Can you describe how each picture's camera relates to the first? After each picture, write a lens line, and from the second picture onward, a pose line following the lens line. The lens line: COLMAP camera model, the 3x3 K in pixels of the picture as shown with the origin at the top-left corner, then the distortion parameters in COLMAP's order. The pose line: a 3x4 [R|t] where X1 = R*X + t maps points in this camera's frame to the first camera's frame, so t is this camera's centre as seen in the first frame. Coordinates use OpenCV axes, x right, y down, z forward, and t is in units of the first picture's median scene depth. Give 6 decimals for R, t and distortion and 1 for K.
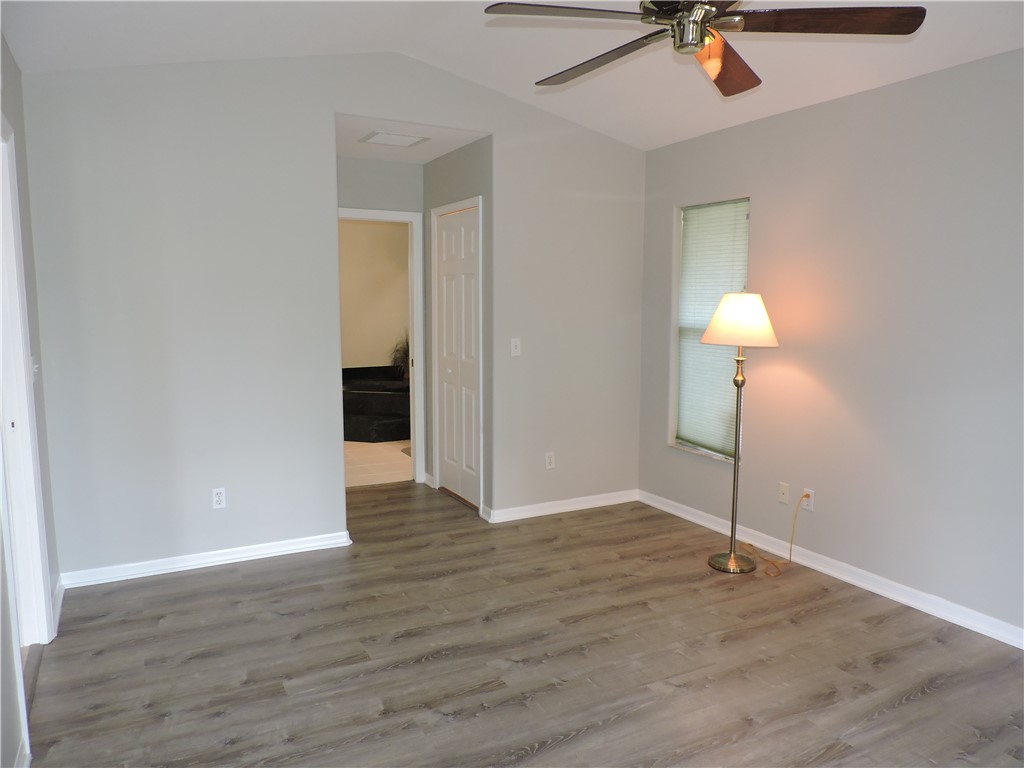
lens RADIAL K [[732.1, 0, 512.0], [0, 732.1, 384.0], [0, 0, 1]] dist [-0.012237, -0.002224]
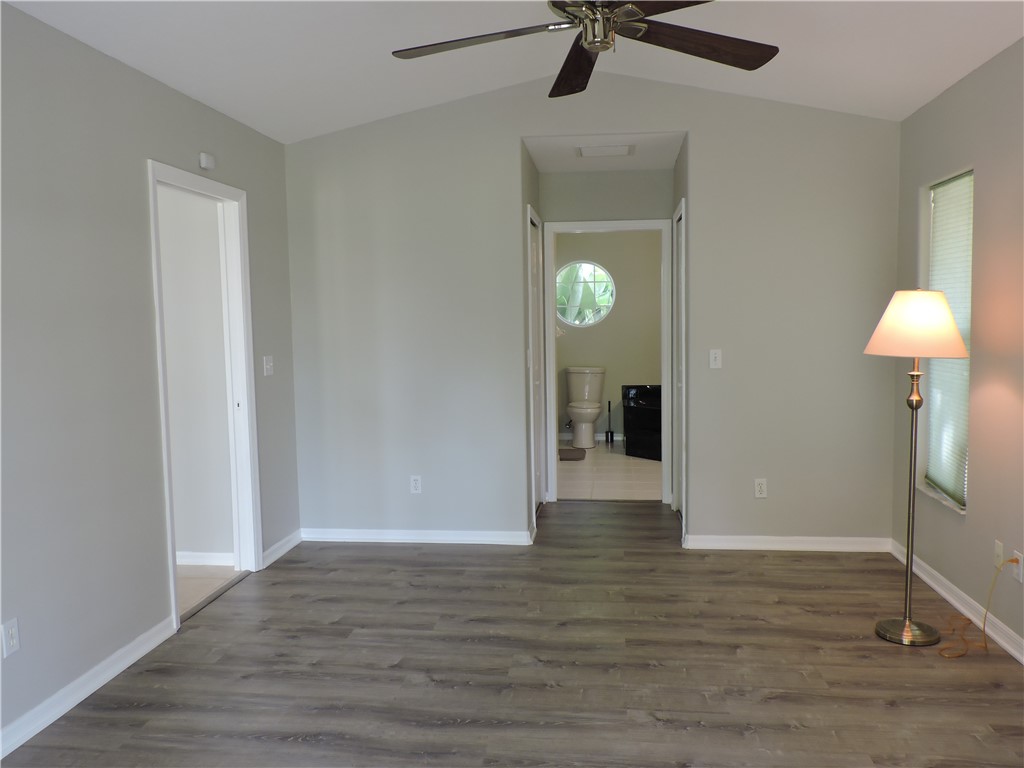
lens RADIAL K [[819.6, 0, 512.0], [0, 819.6, 384.0], [0, 0, 1]] dist [-0.002927, -0.006058]
pose [[0.816618, 0.029146, -0.576443, 0.491394], [-0.047659, 0.998719, -0.017018, 0.013624], [0.575208, 0.041370, 0.816960, 0.025174]]
